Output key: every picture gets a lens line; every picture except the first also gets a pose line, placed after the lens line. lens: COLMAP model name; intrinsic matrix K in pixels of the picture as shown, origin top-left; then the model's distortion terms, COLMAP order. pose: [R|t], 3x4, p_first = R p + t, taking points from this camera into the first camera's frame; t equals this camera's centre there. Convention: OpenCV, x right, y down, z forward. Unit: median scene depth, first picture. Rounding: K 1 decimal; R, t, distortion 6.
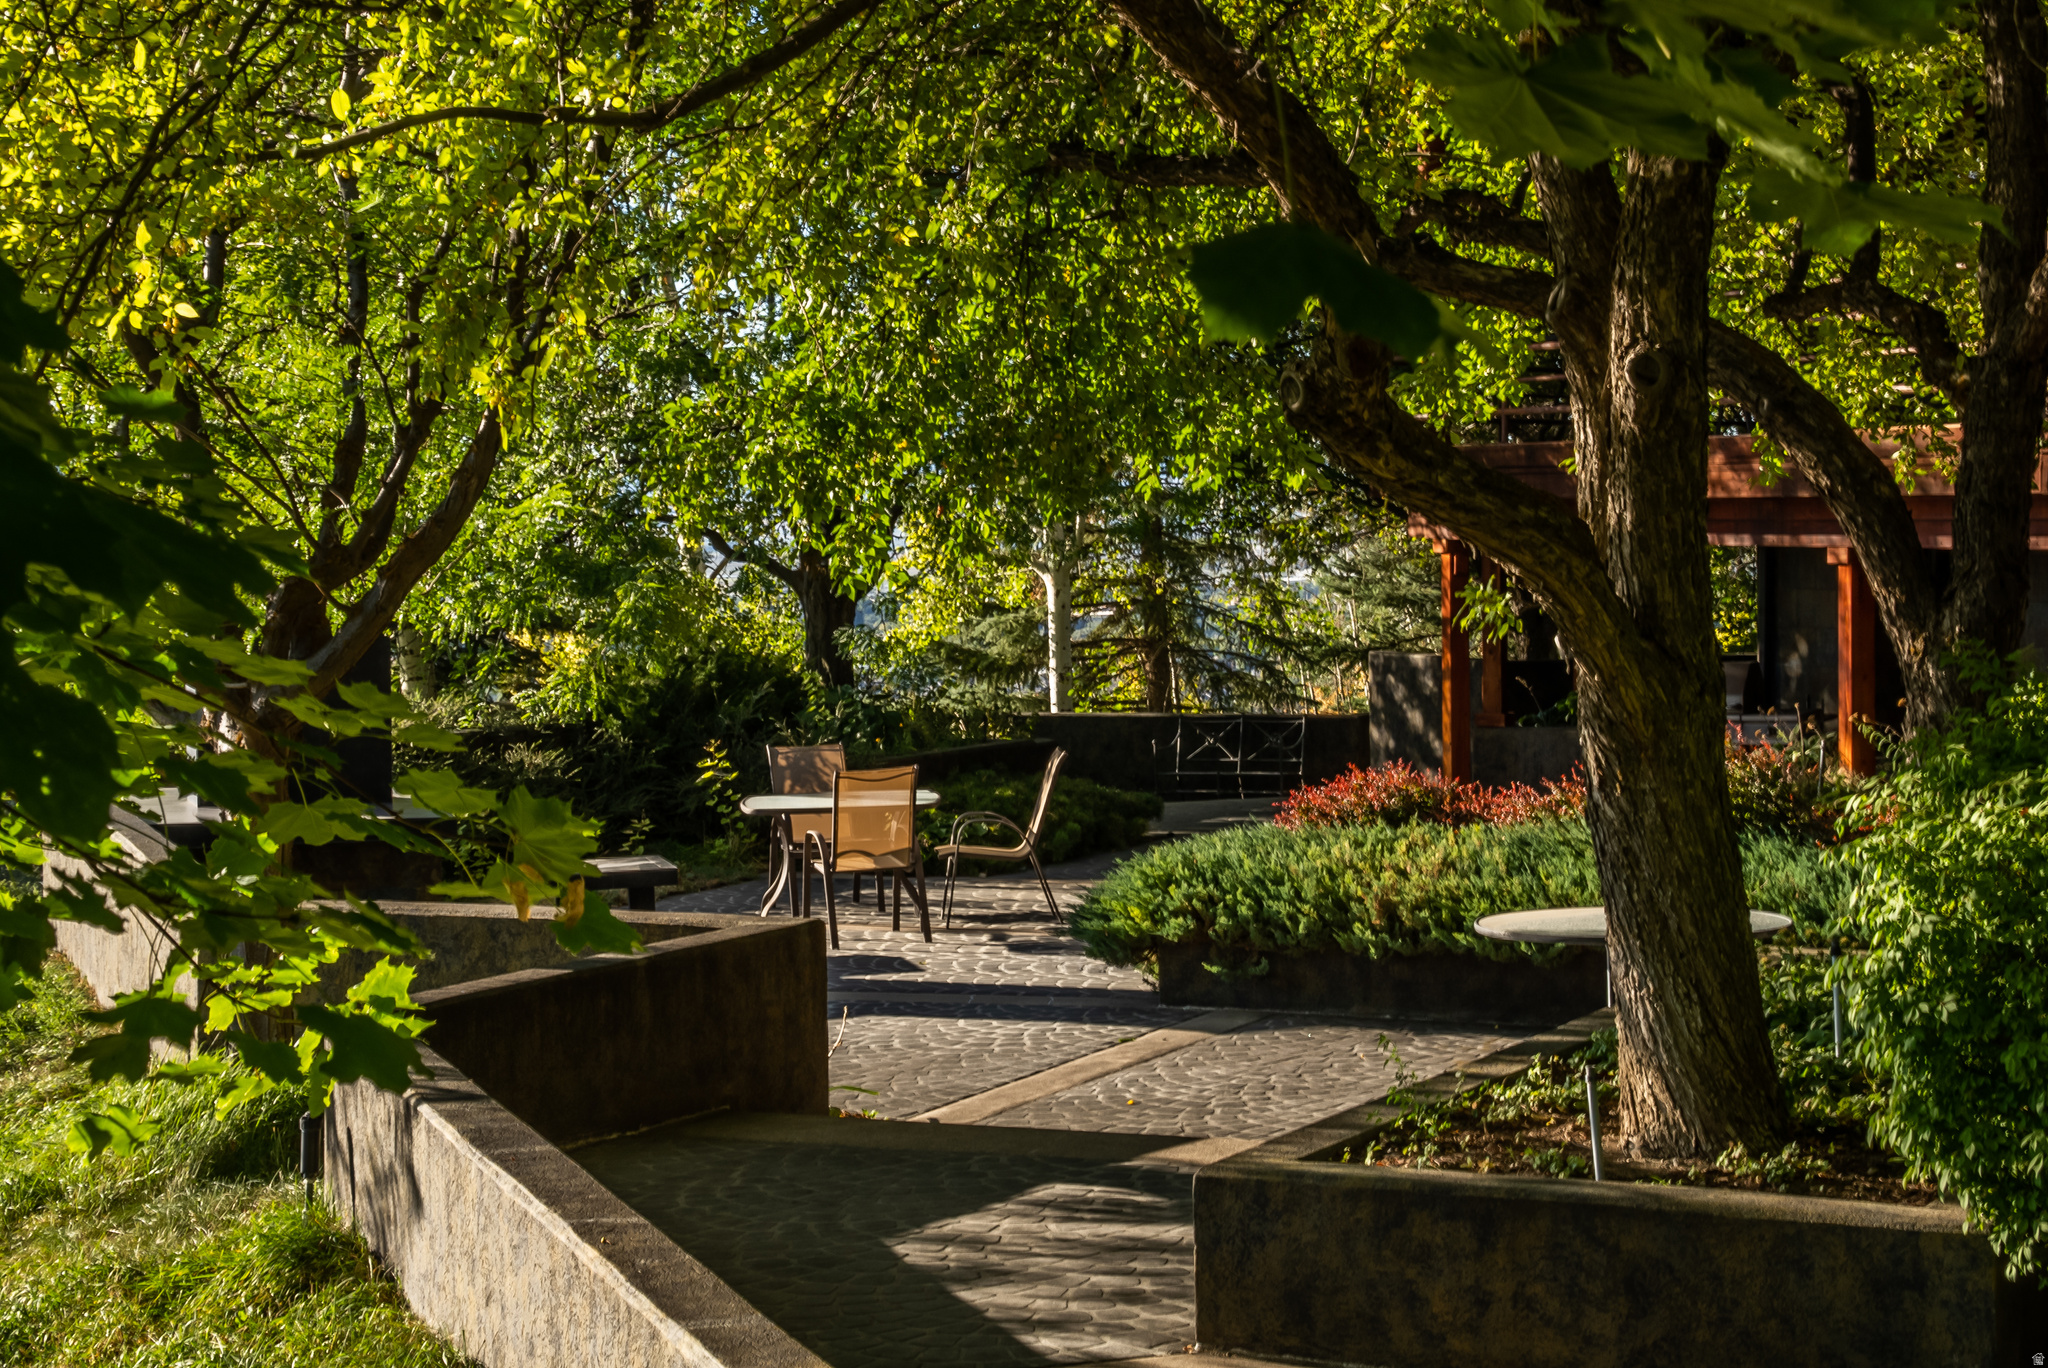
lens RADIAL K [[4132.9, 0, 1024.0], [0, 4132.9, 684.0], [0, 0, 1]] dist [0.604227, 0.077066]
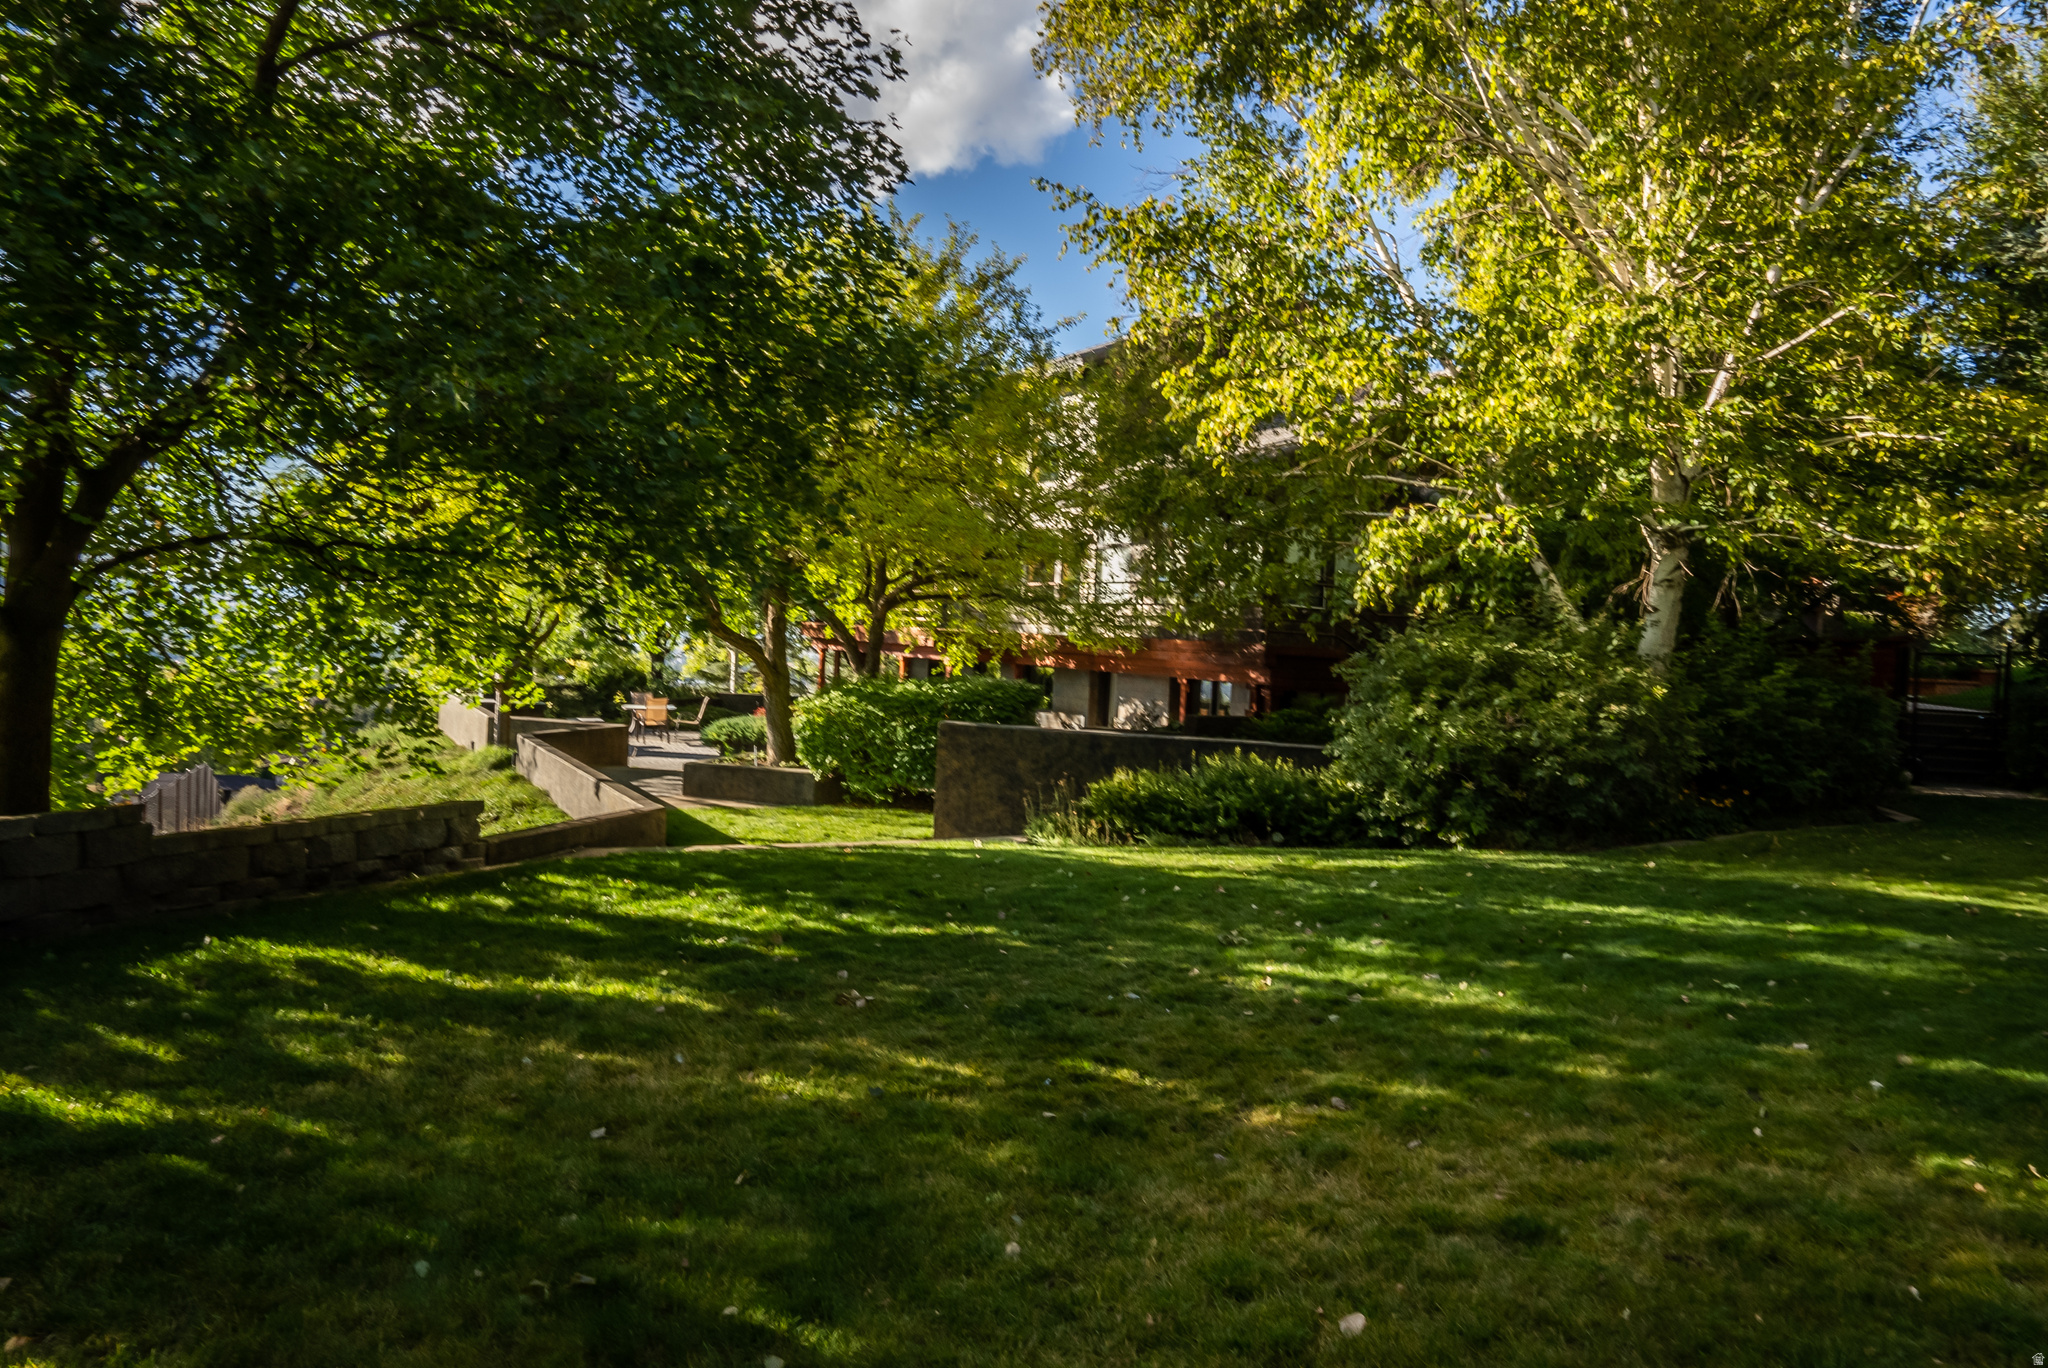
lens RADIAL K [[1453.6, 0, 1024.0], [0, 1453.6, 684.0], [0, 0, 1]] dist [-0.102681, 0.004404]
pose [[0.981901, 0.055773, 0.180998, 0.053089], [-0.054090, 0.998435, -0.014223, 0.007113], [-0.181508, 0.004176, 0.983381, -0.372173]]
